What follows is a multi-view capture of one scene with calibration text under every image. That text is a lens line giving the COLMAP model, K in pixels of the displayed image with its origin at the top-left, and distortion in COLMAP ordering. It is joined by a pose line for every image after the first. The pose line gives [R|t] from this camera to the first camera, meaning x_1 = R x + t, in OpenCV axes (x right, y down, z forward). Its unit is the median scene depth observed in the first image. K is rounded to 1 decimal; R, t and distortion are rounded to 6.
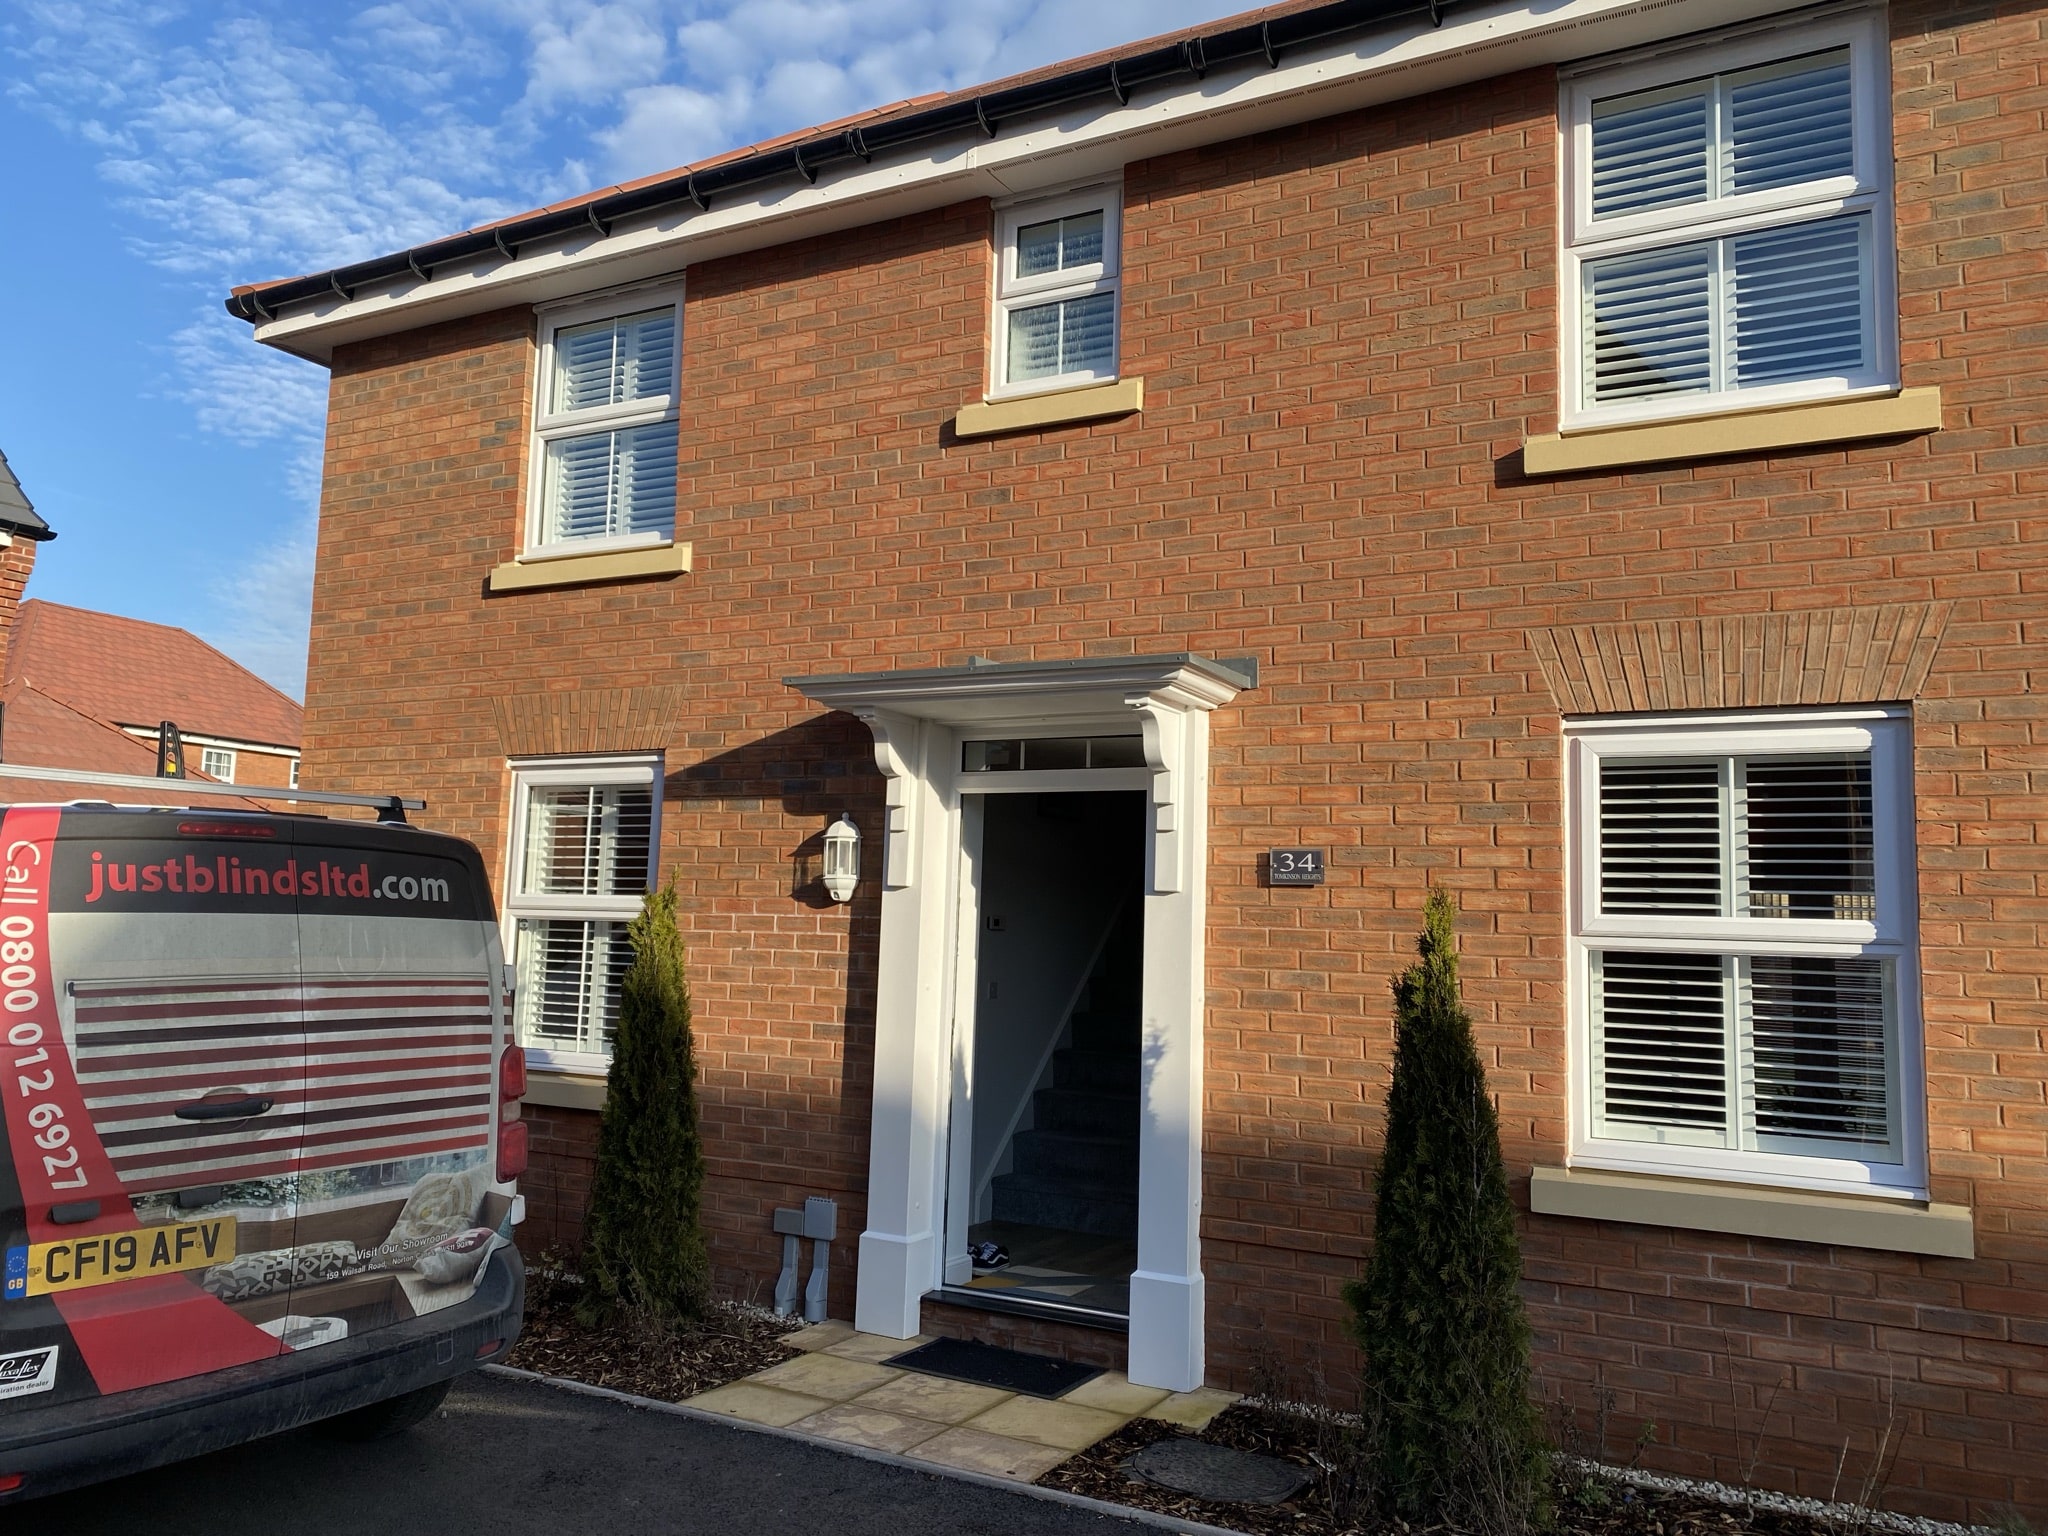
lens RADIAL K [[1533.1, 0, 1010.1], [0, 1533.1, 756.5], [0, 0, 1]] dist [0.016309, -0.009925]
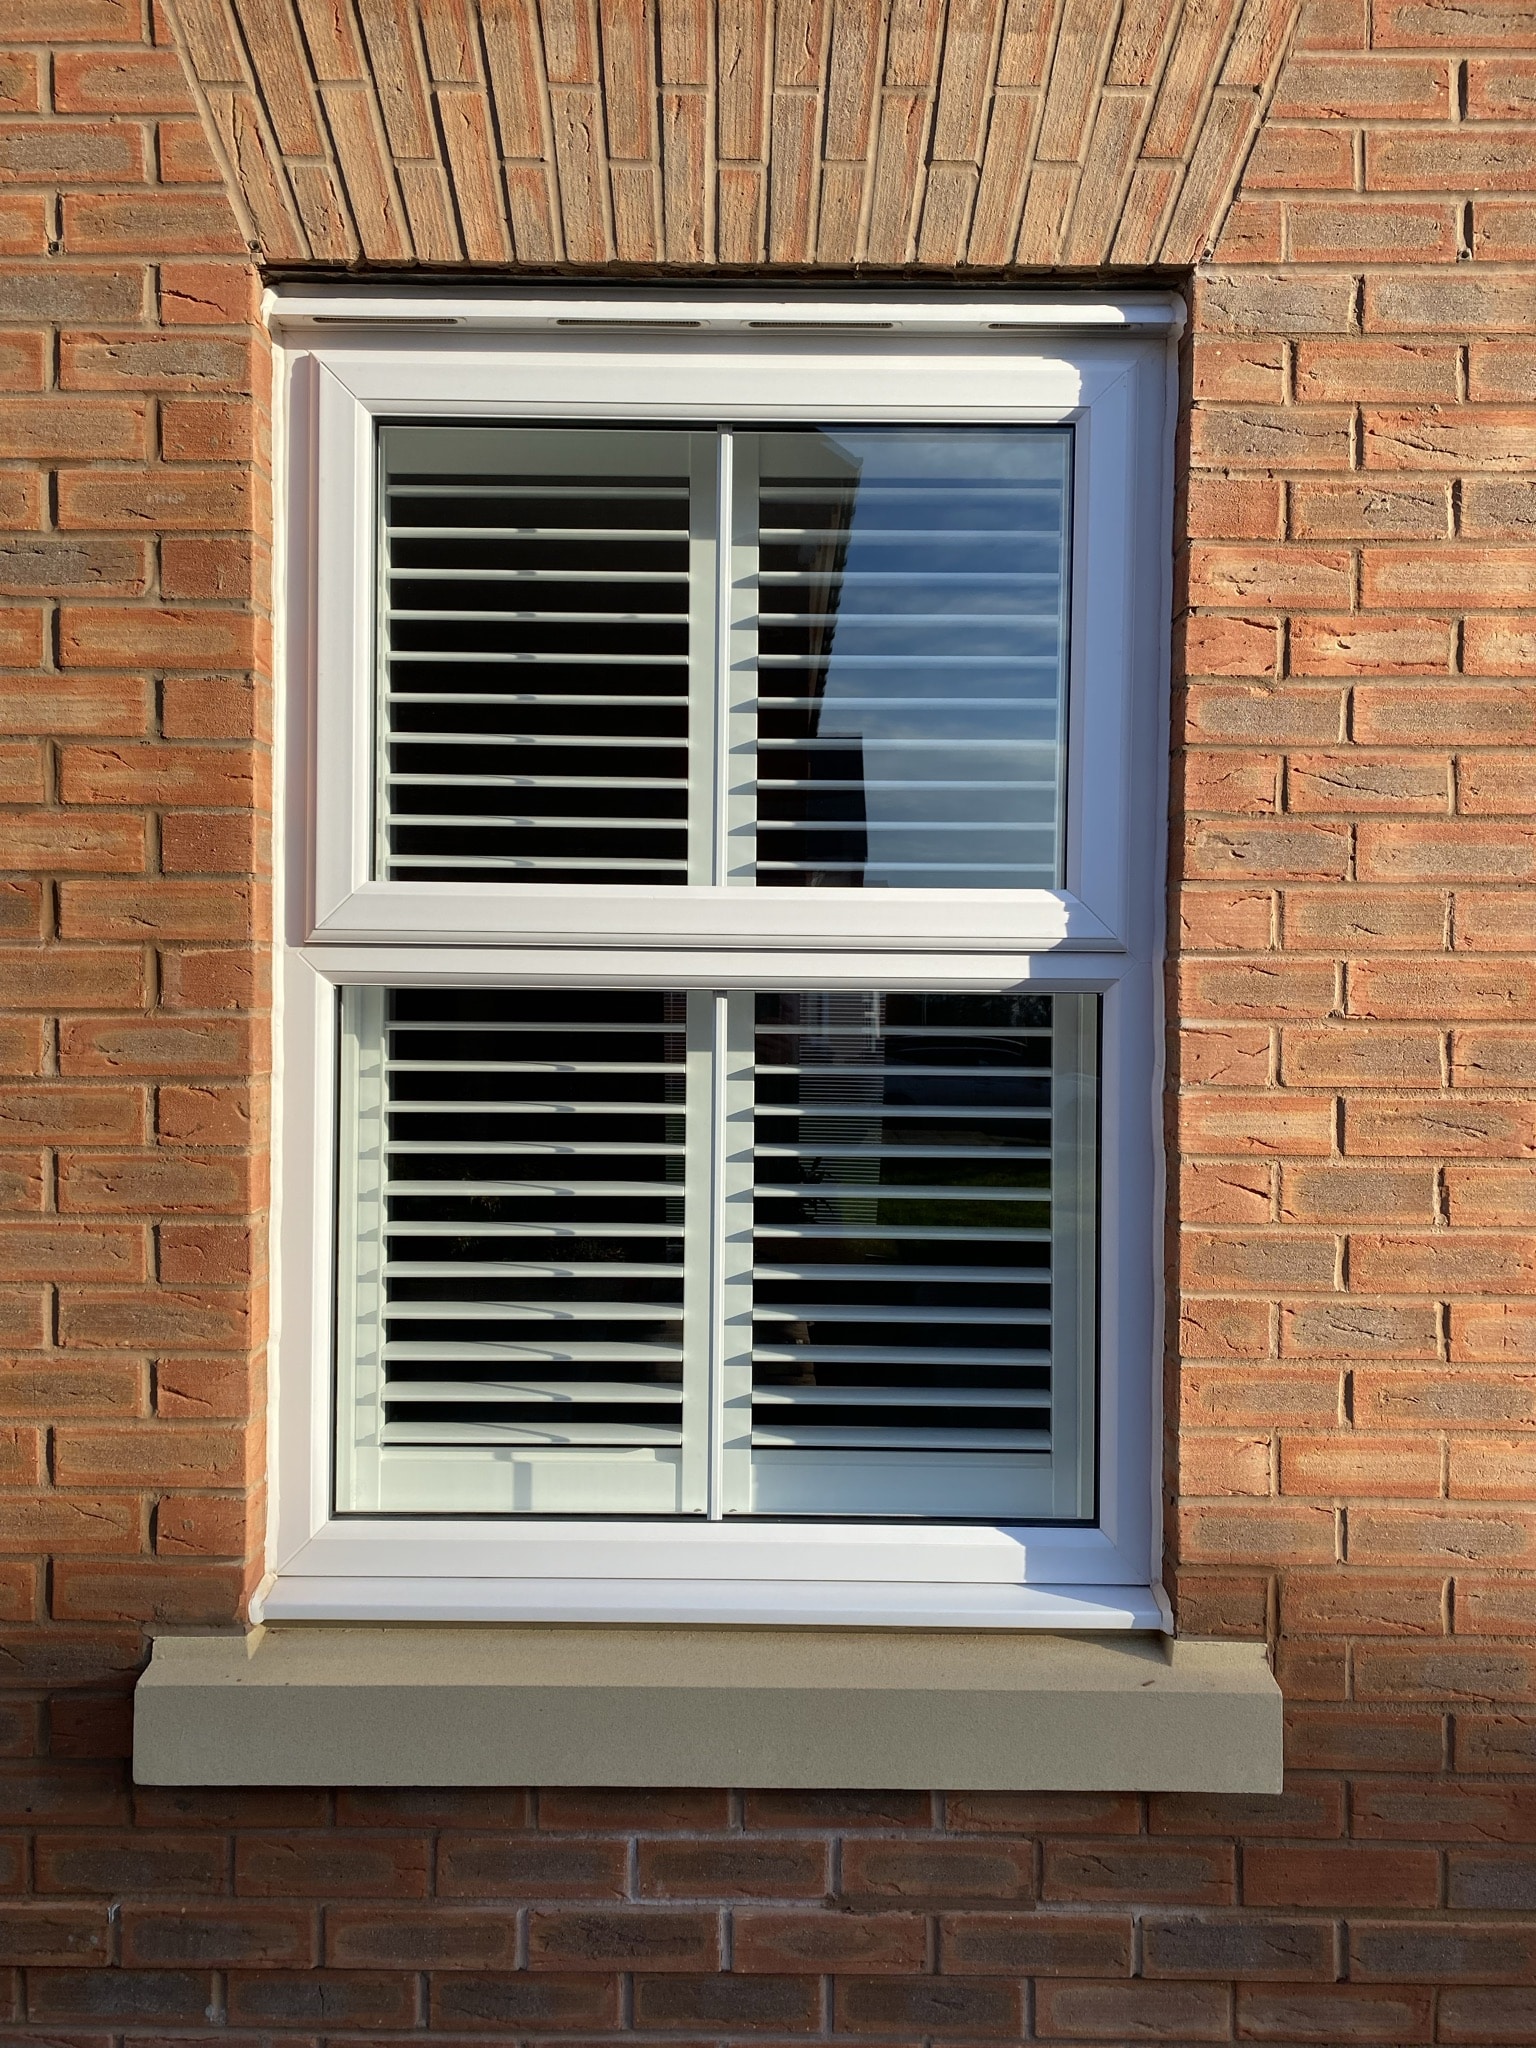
lens RADIAL K [[1533.1, 0, 770.3], [0, 1533.1, 1015.7], [0, 0, 1]] dist [0.016309, -0.009925]
pose [[0.879813, -0.027623, 0.474517, 0.321716], [-0.036740, 0.991371, 0.125831, 0.092300], [-0.473898, -0.128142, 0.871206, 0.704078]]
